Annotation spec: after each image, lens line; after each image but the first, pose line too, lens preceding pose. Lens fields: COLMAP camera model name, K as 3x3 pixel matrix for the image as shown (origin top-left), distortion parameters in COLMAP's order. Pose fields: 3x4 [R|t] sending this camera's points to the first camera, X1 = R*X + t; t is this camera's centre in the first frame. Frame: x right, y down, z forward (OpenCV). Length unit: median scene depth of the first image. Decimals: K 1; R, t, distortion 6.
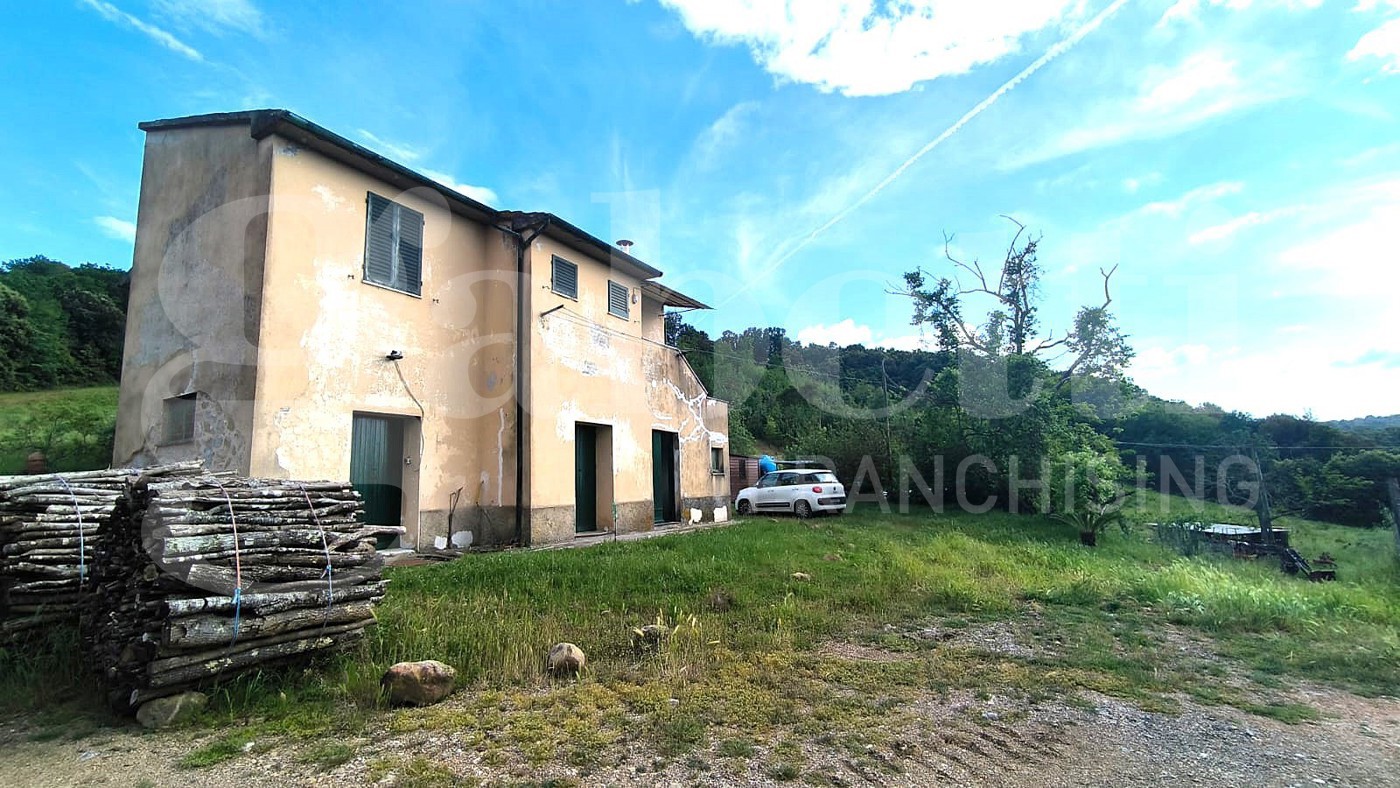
lens RADIAL K [[603.9, 0, 712.6], [0, 603.9, 407.1], [0, 0, 1]] dist [-0.007297, 0.004152]
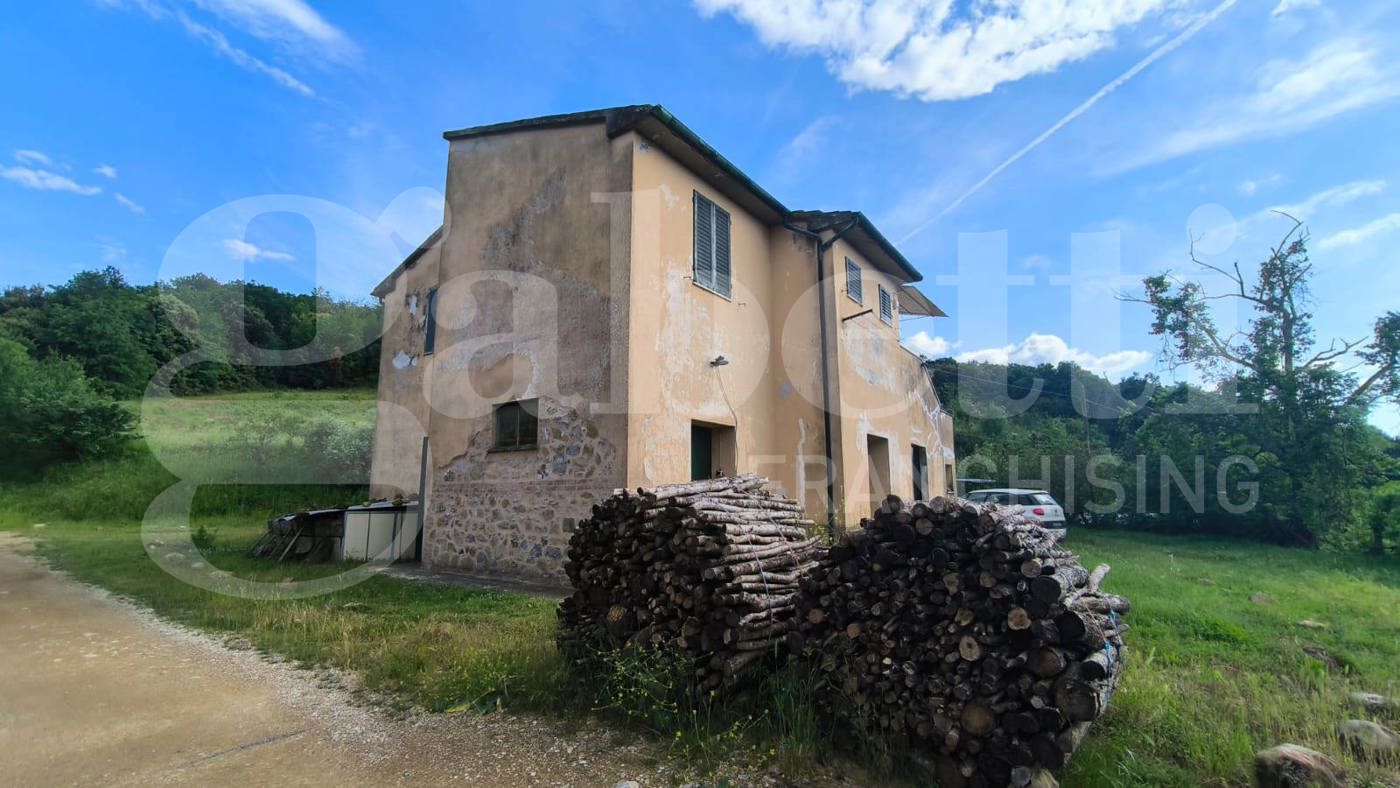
lens RADIAL K [[603.9, 0, 725.9], [0, 603.9, 402.1], [0, 0, 1]] dist [-0.007297, 0.004152]
pose [[0.994243, 0.013060, -0.106351, -0.286256], [-0.016069, 0.999493, -0.027483, 0.003014], [0.105939, 0.029033, 0.993949, 0.041340]]
